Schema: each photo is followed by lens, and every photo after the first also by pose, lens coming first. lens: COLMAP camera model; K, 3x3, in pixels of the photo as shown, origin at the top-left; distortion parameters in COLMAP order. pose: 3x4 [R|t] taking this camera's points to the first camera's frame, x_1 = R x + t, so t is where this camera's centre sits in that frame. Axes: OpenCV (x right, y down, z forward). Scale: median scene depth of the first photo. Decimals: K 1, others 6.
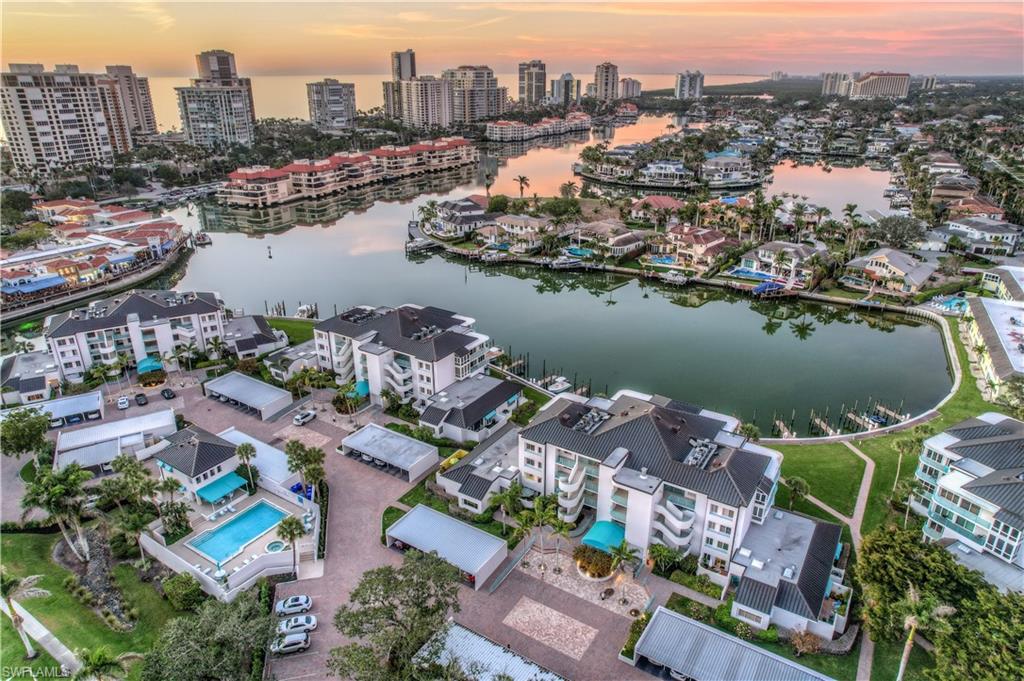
lens RADIAL K [[656.8, 0, 524.9], [0, 656.8, 338.8], [0, 0, 1]] dist [-0.068033, 0.053198]
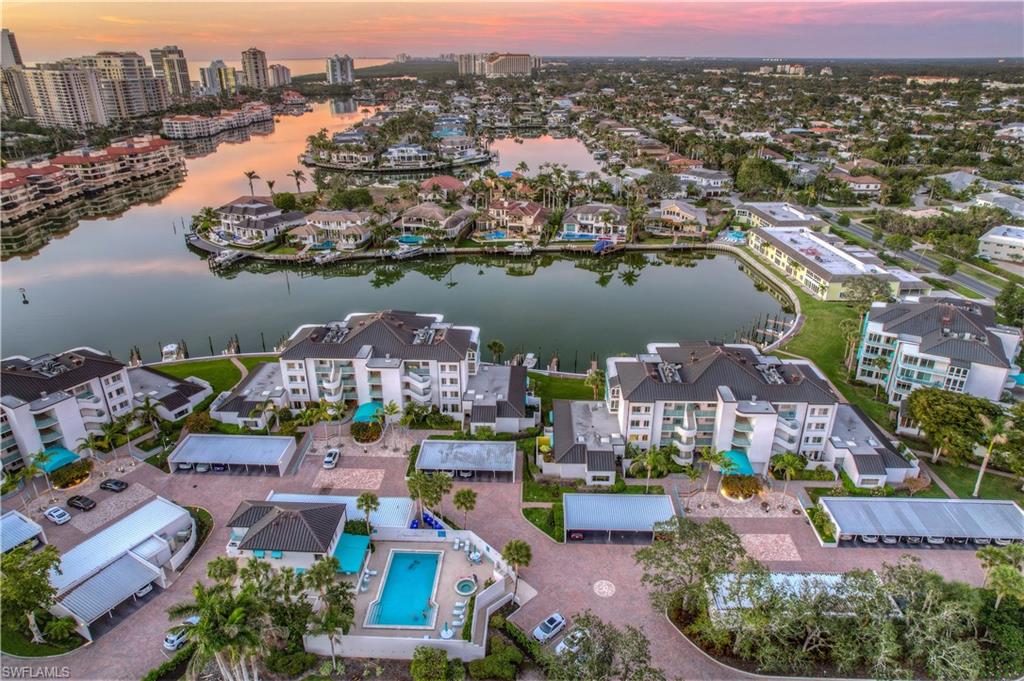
lens RADIAL K [[656.8, 0, 506.8], [0, 656.8, 338.5], [0, 0, 1]] dist [-0.068033, 0.053198]
pose [[0.862946, -0.205046, 0.461822, -0.301848], [0.195629, 0.978262, 0.068795, -0.028672], [-0.465889, 0.030980, 0.884301, 0.074553]]
